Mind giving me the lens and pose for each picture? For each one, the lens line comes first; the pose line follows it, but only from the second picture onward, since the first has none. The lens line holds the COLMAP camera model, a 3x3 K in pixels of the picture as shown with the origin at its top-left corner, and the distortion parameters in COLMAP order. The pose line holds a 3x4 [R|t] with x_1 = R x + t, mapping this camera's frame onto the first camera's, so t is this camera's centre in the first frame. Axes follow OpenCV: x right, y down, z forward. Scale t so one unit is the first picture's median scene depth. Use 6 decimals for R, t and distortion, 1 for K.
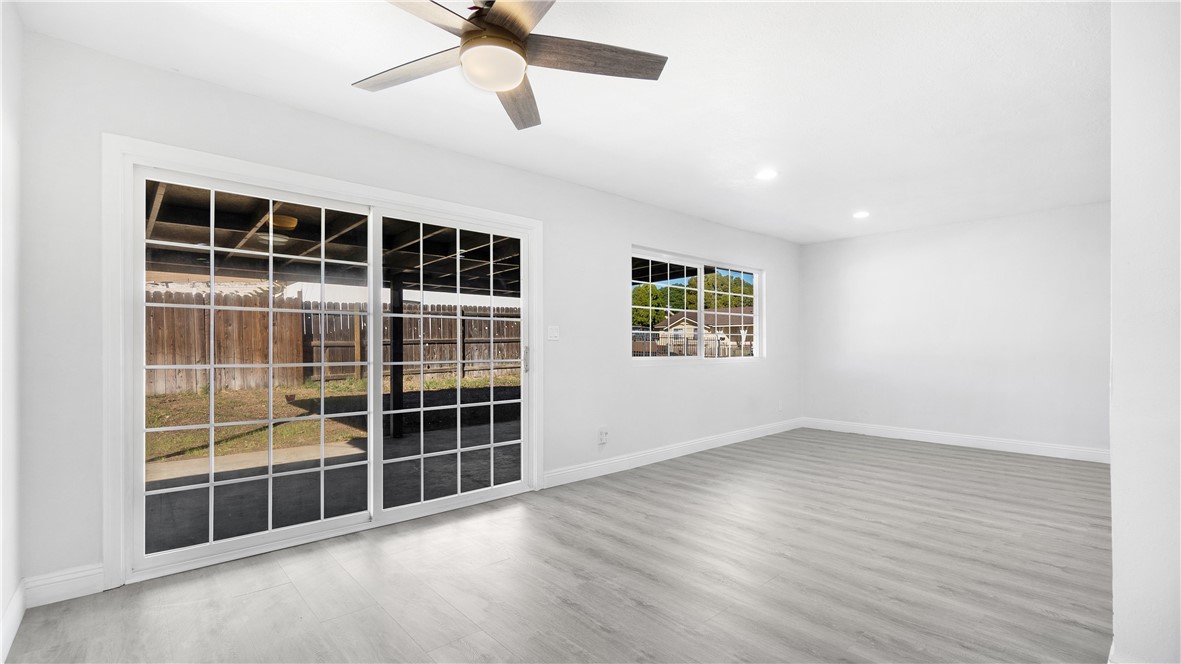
lens RADIAL K [[516.0, 0, 575.5], [0, 516.0, 341.8], [0, 0, 1]] dist [-0.005394, 0.001789]
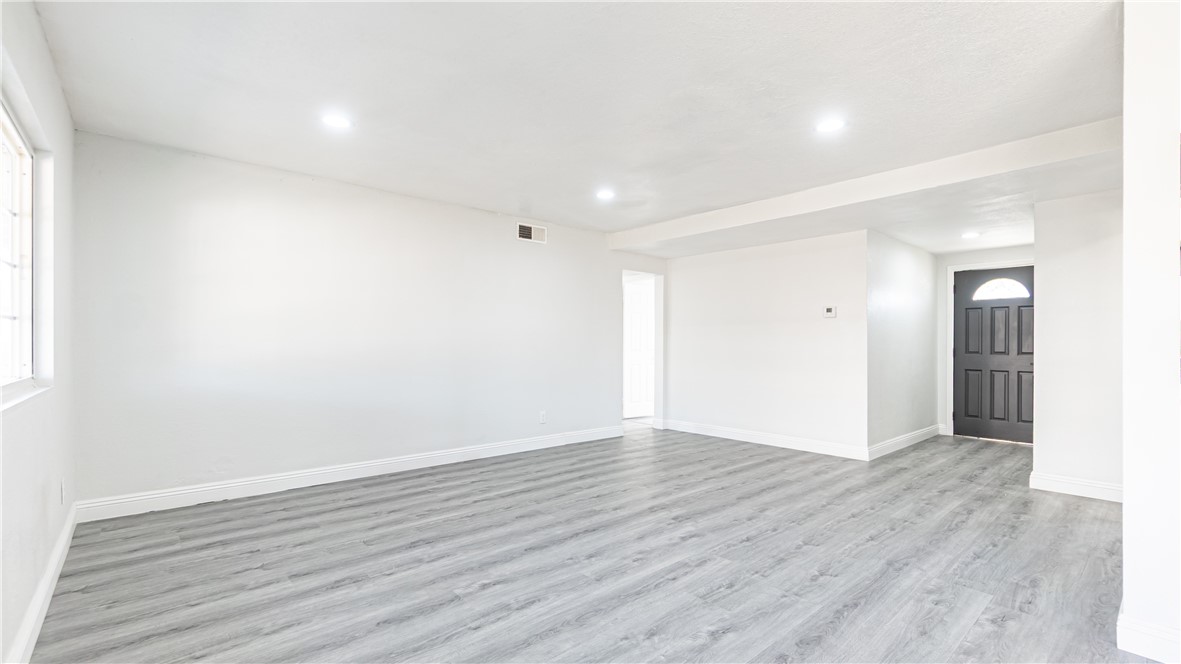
lens RADIAL K [[516.0, 0, 585.3], [0, 516.0, 339.7], [0, 0, 1]] dist [-0.005394, 0.001789]
pose [[0.004421, 0.007058, 0.999965, -0.034910], [-0.010807, 0.999917, -0.007010, 0.001084], [-0.999932, -0.010776, 0.004497, 1.090751]]
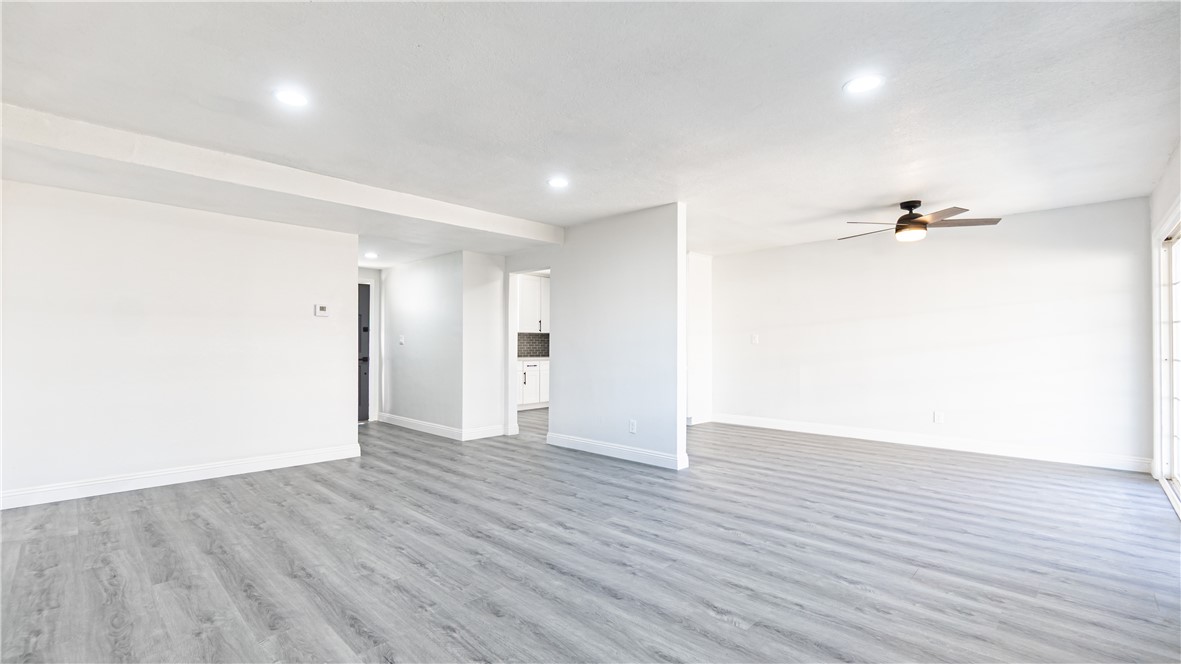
lens RADIAL K [[516.0, 0, 572.9], [0, 516.0, 342.1], [0, 0, 1]] dist [-0.005394, 0.001789]
pose [[-0.998212, -0.000296, -0.059778, 0.886819], [0.000407, 0.999931, -0.011753, 0.006737], [0.059777, -0.011756, -0.998143, 1.851793]]
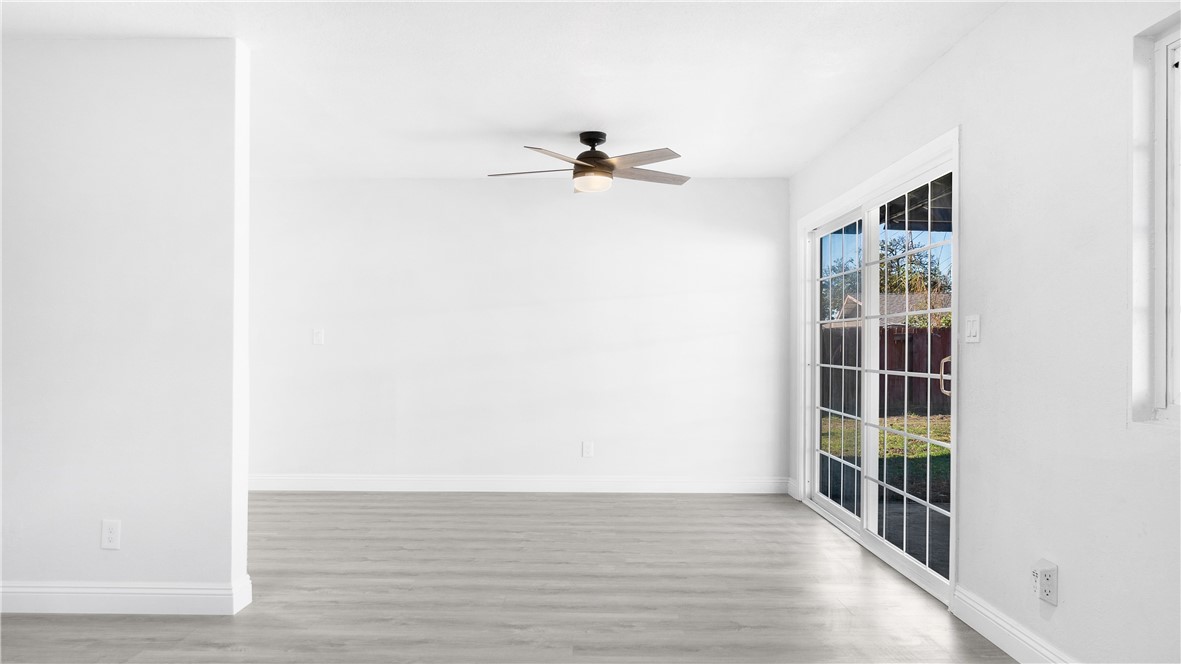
lens RADIAL K [[790.3, 0, 582.1], [0, 790.3, 347.6], [0, 0, 1]] dist [0.000600, -0.000781]
pose [[-0.672469, -0.001775, -0.740123, 0.959719], [0.002482, 0.999986, -0.004654, 0.005607], [0.740121, -0.004967, -0.672455, 1.477150]]
